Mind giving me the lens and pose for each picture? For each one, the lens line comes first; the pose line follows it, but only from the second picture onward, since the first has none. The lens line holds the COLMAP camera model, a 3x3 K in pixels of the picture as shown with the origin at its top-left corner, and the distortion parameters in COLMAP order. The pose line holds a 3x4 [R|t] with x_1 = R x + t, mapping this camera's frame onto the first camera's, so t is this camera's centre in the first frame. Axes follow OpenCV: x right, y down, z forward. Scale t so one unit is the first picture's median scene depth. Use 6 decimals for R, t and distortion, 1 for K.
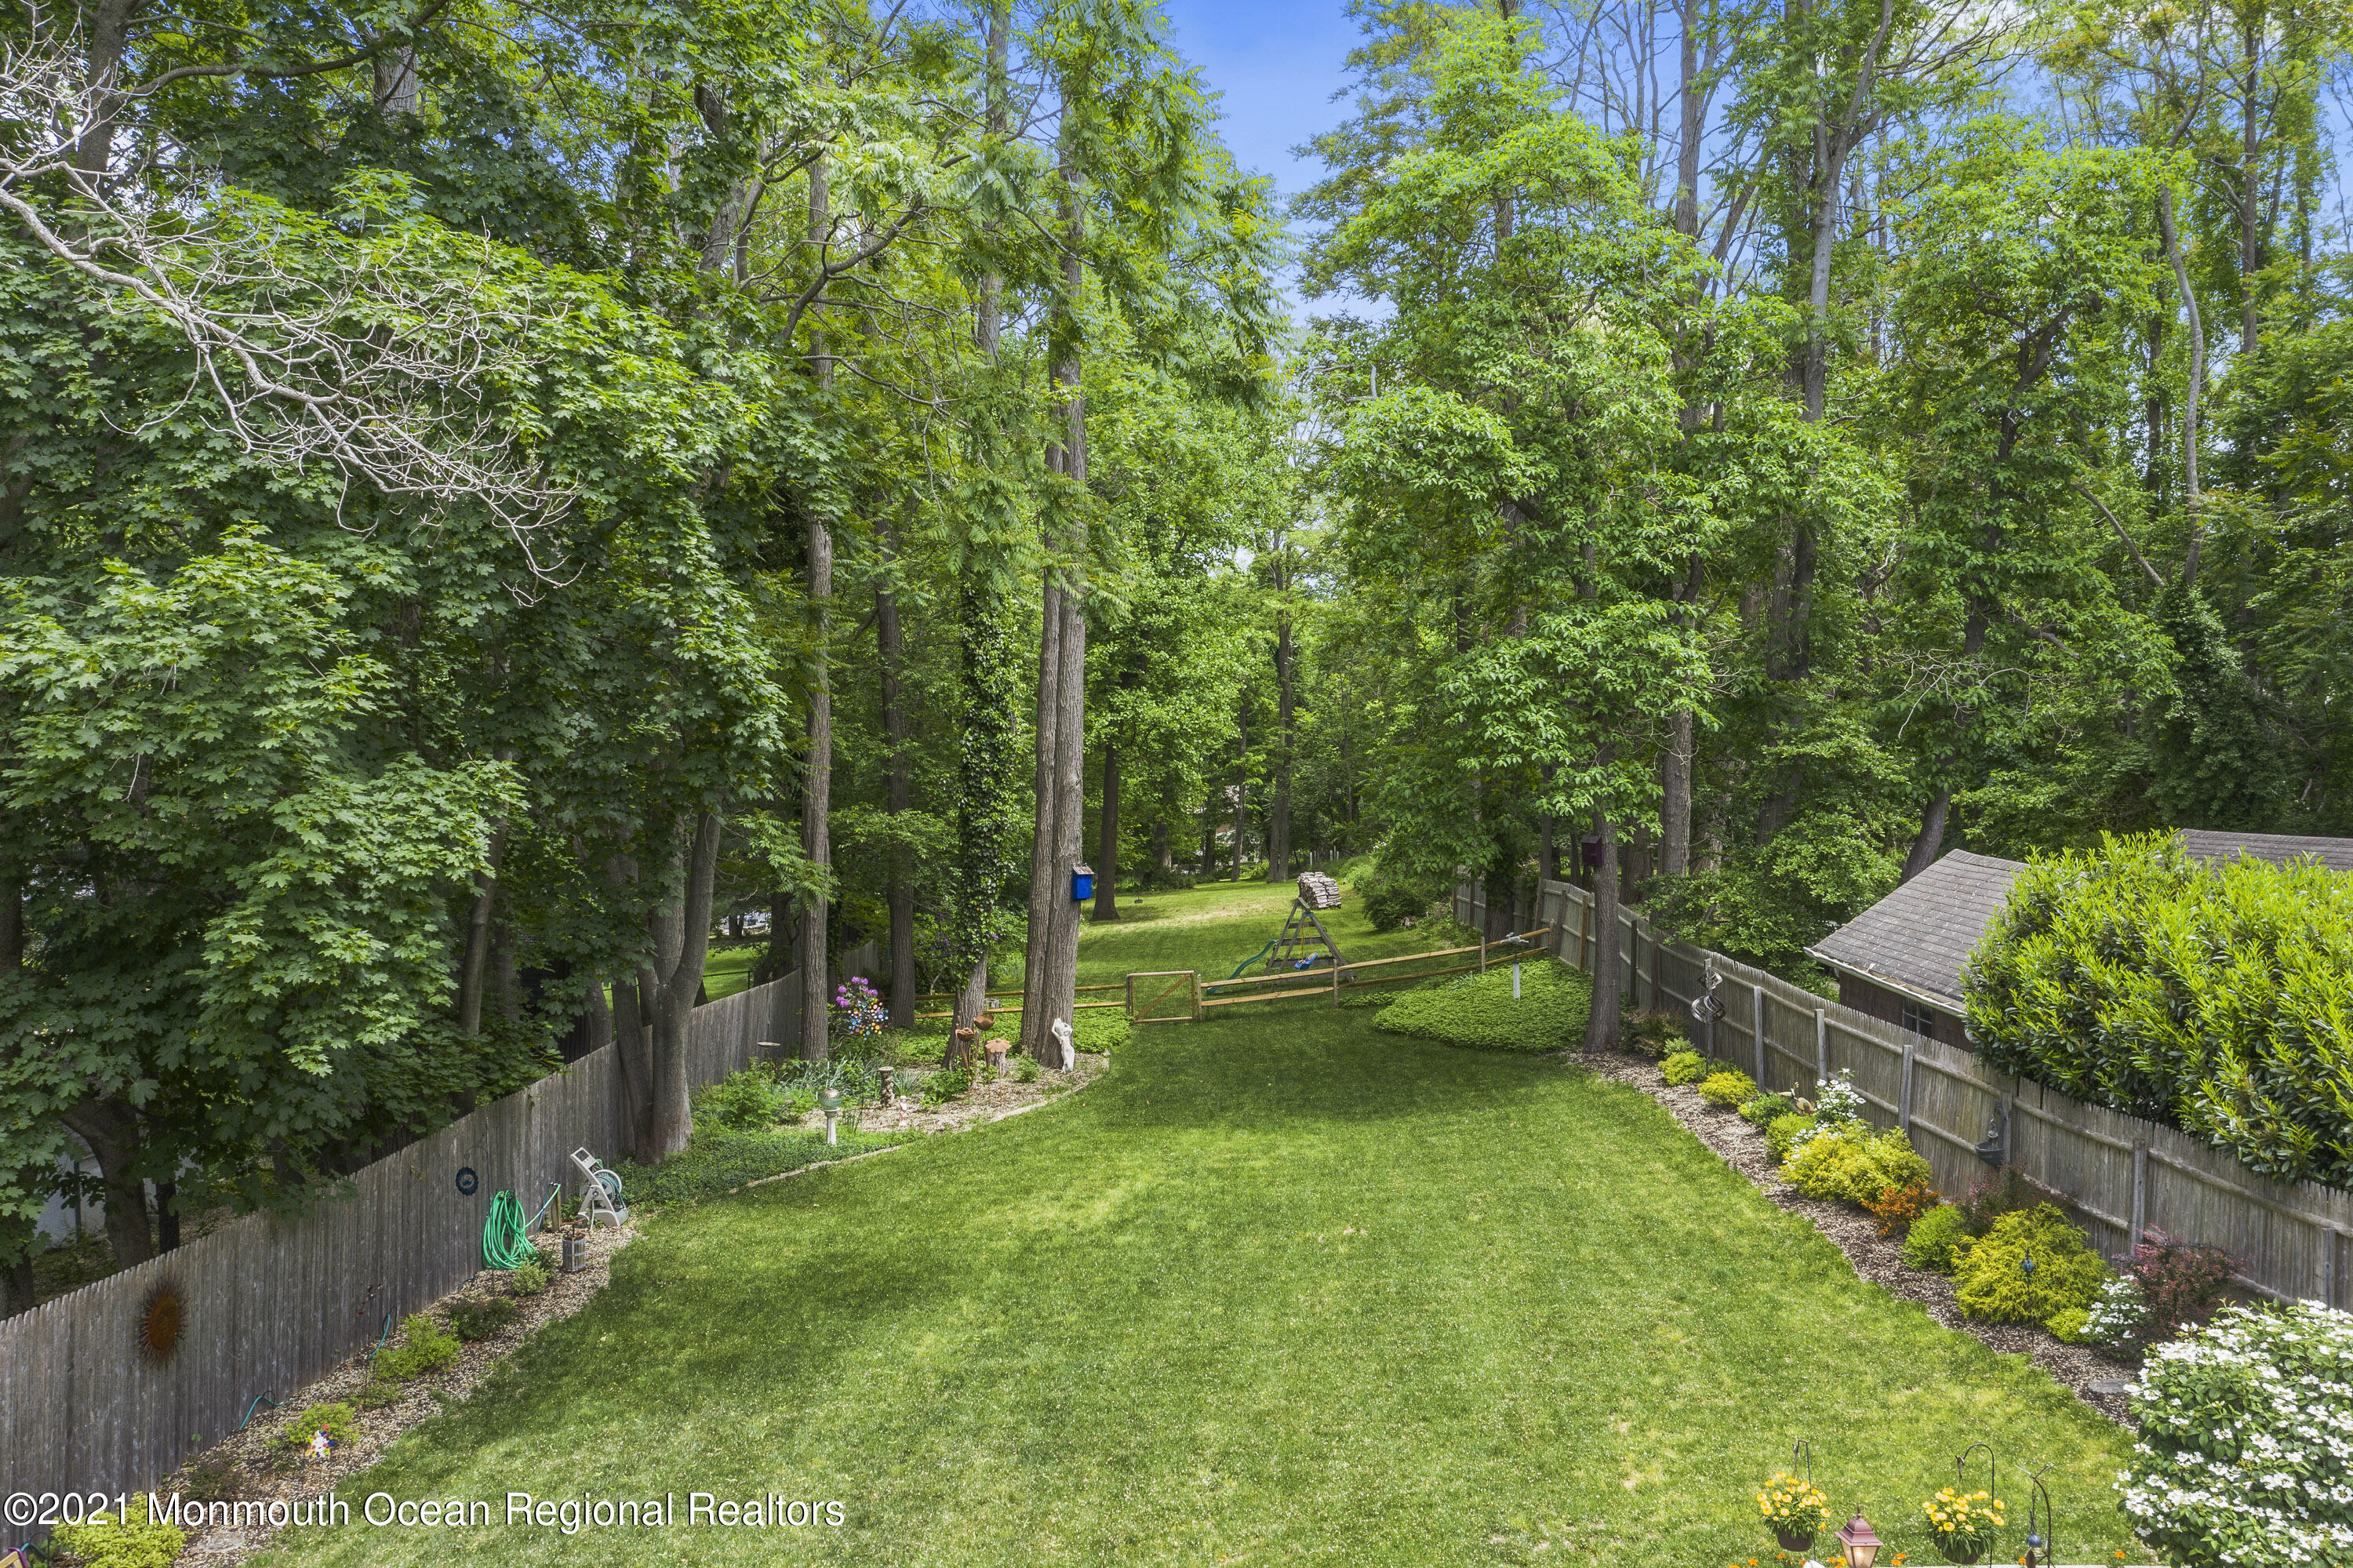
lens RADIAL K [[1855.7, 0, 1172.4], [0, 1855.7, 800.5], [0, 0, 1]] dist [-0.007591, 0.006694]
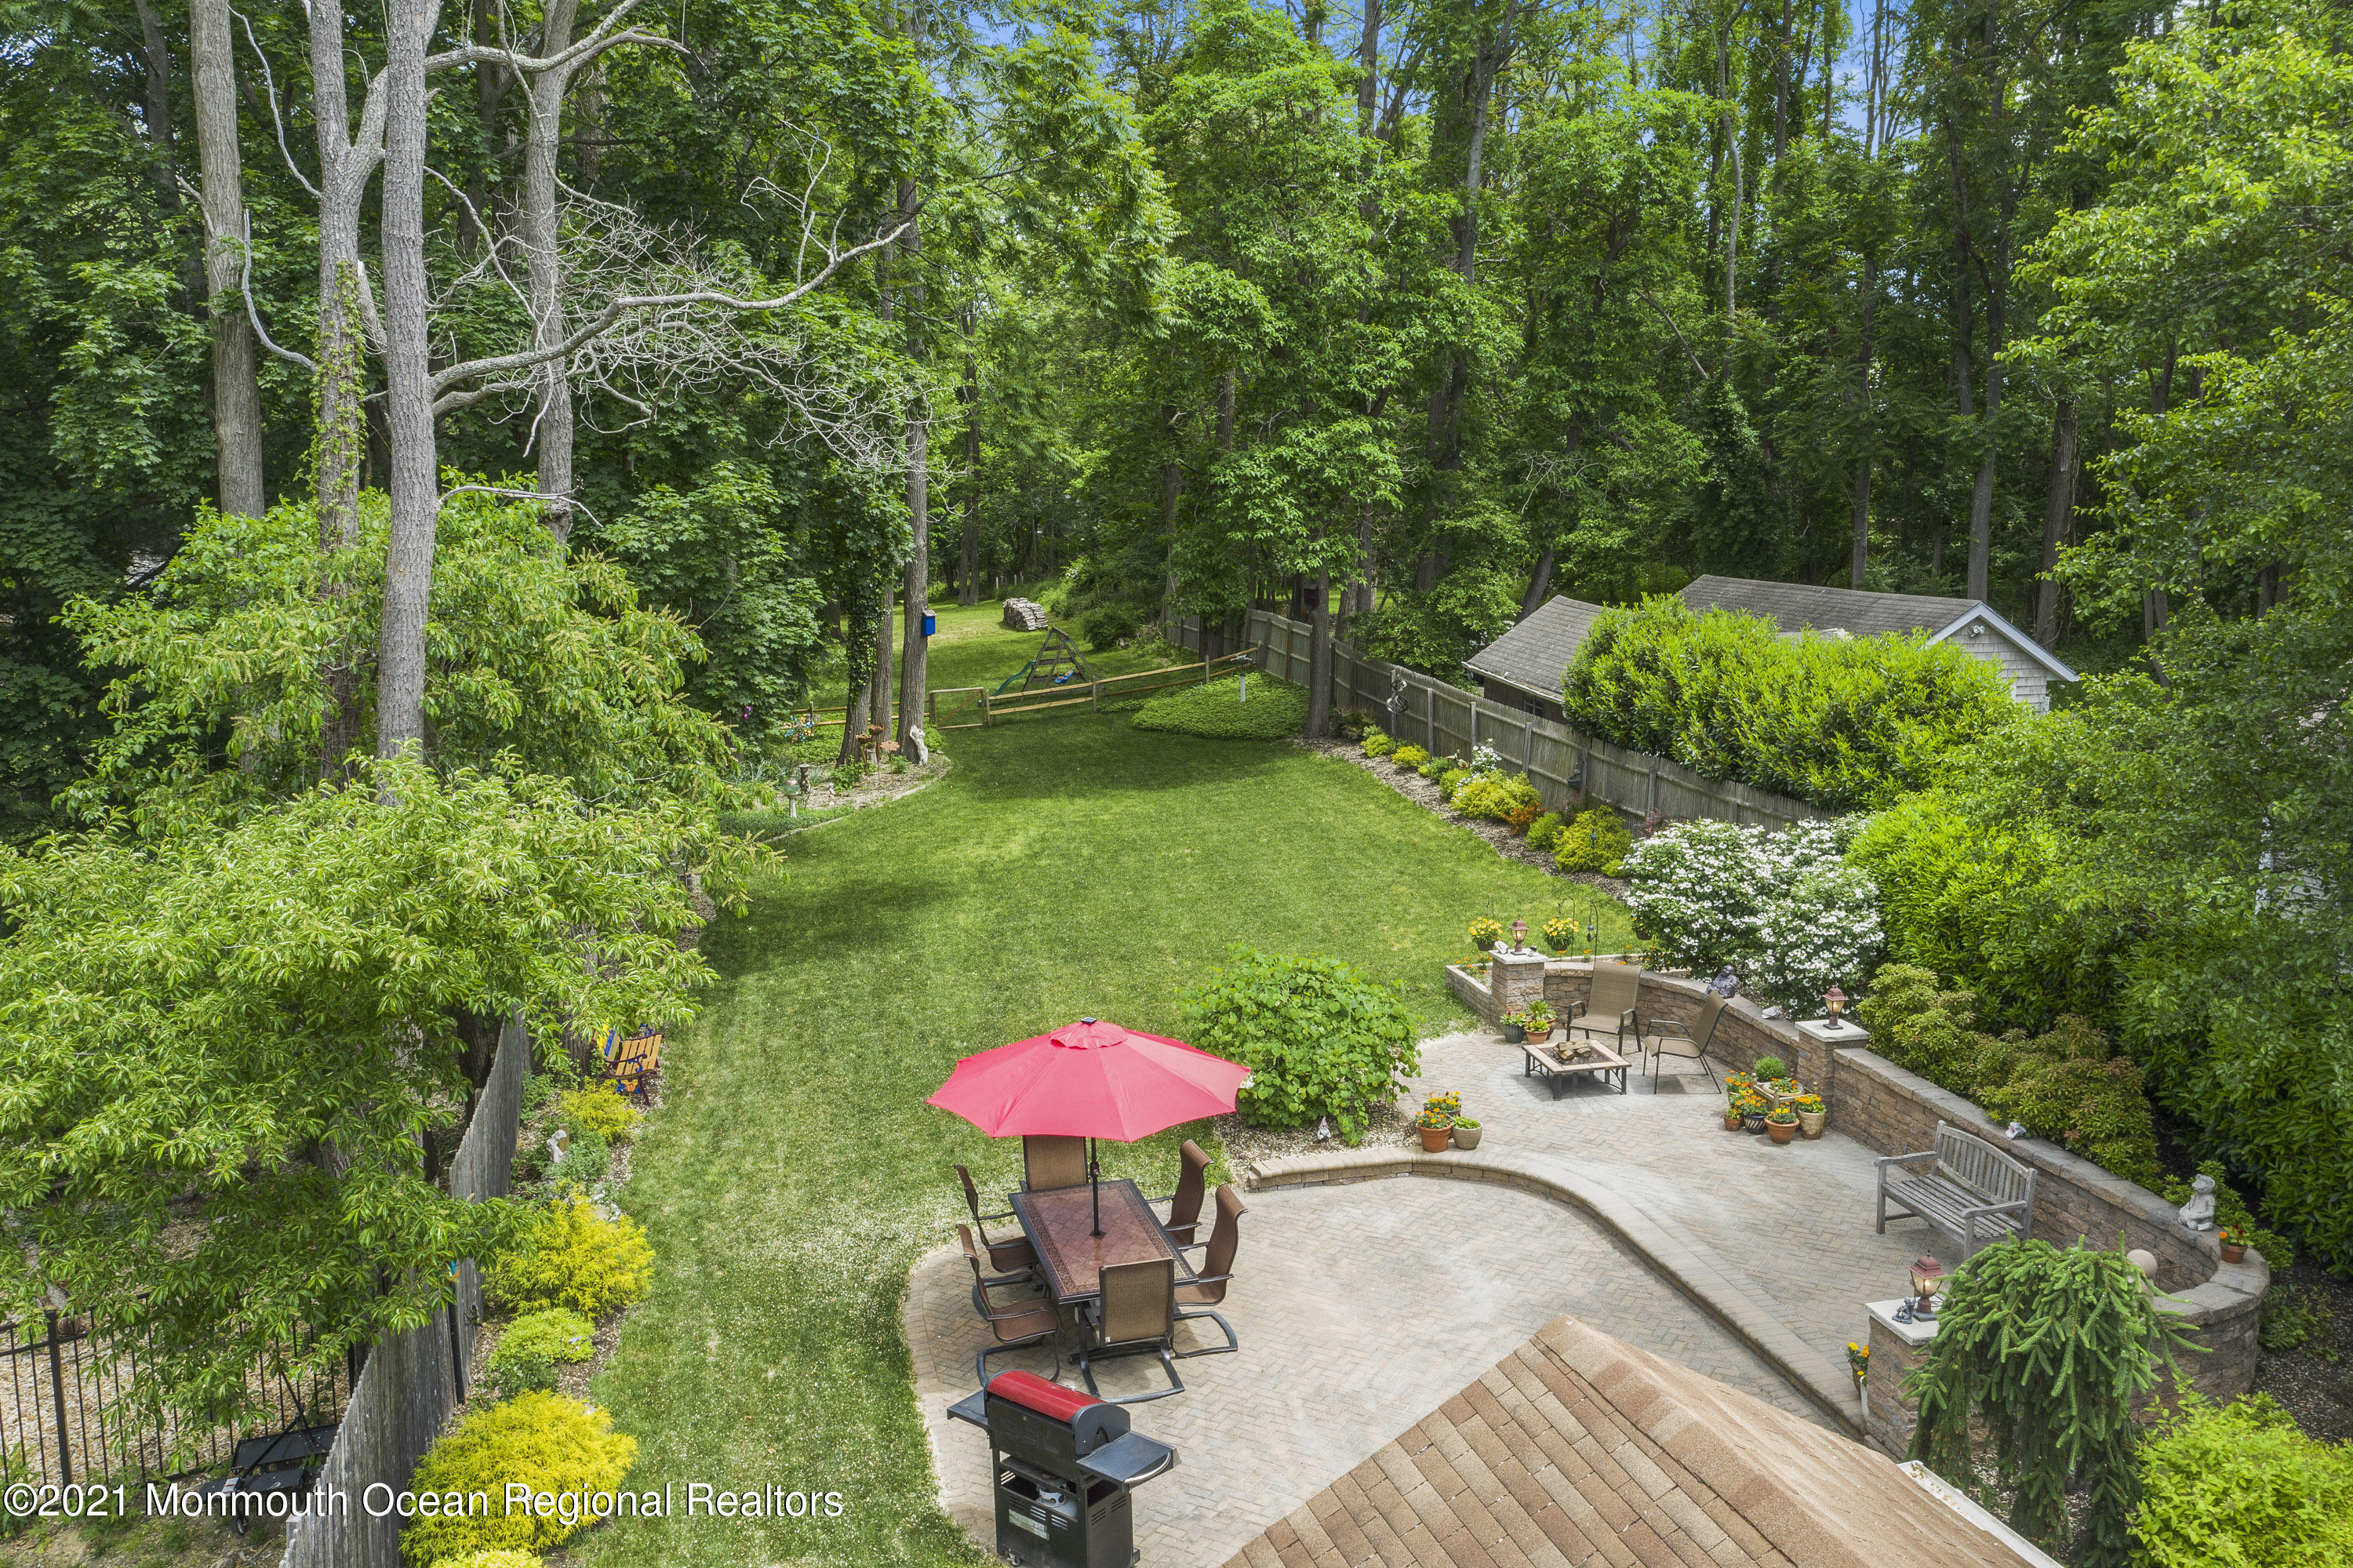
lens RADIAL K [[1855.7, 0, 1172.4], [0, 1855.7, 800.5], [0, 0, 1]] dist [-0.007591, 0.006694]
pose [[0.979554, -0.035942, 0.197946, -0.175153], [0.005050, 0.987995, 0.154404, -0.039643], [-0.201119, -0.150248, 0.967976, -0.391005]]
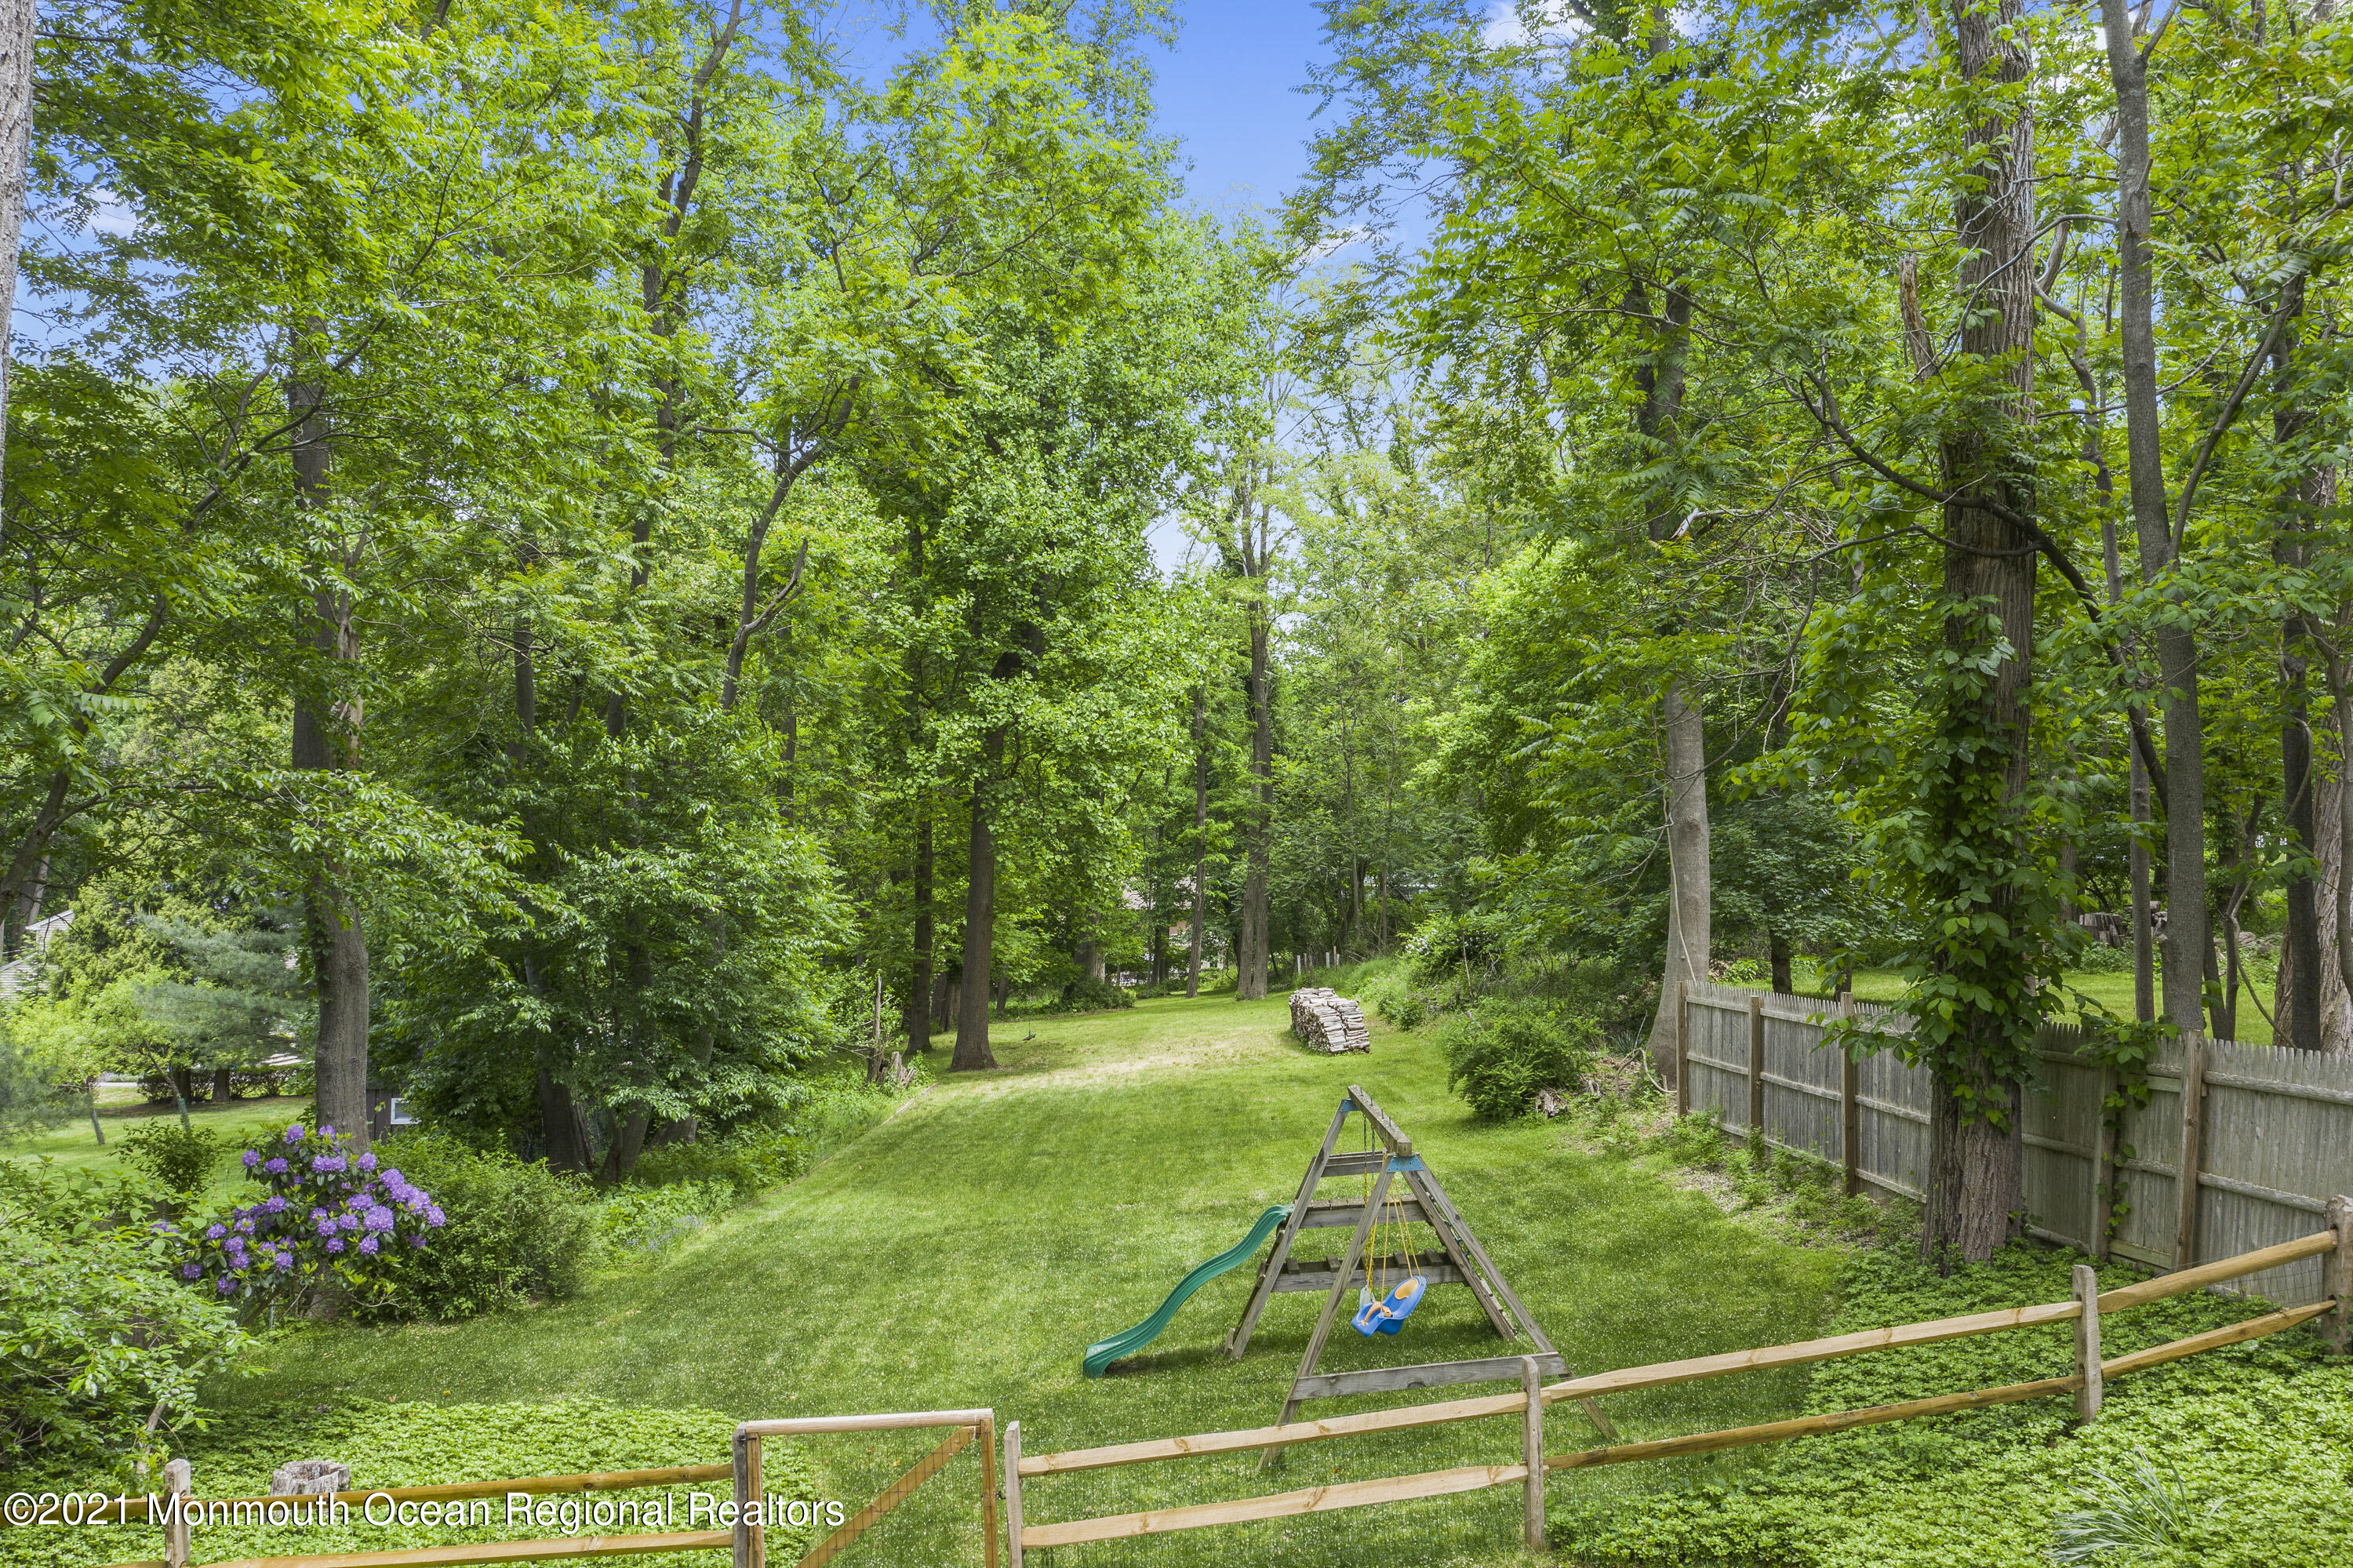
lens RADIAL K [[1855.7, 0, 1172.4], [0, 1855.7, 800.5], [0, 0, 1]] dist [-0.007591, 0.006694]
pose [[0.999778, -0.004702, 0.020555, 0.048662], [0.005848, 0.998411, -0.056047, 0.032188], [-0.020259, 0.056155, 0.998216, 1.130780]]
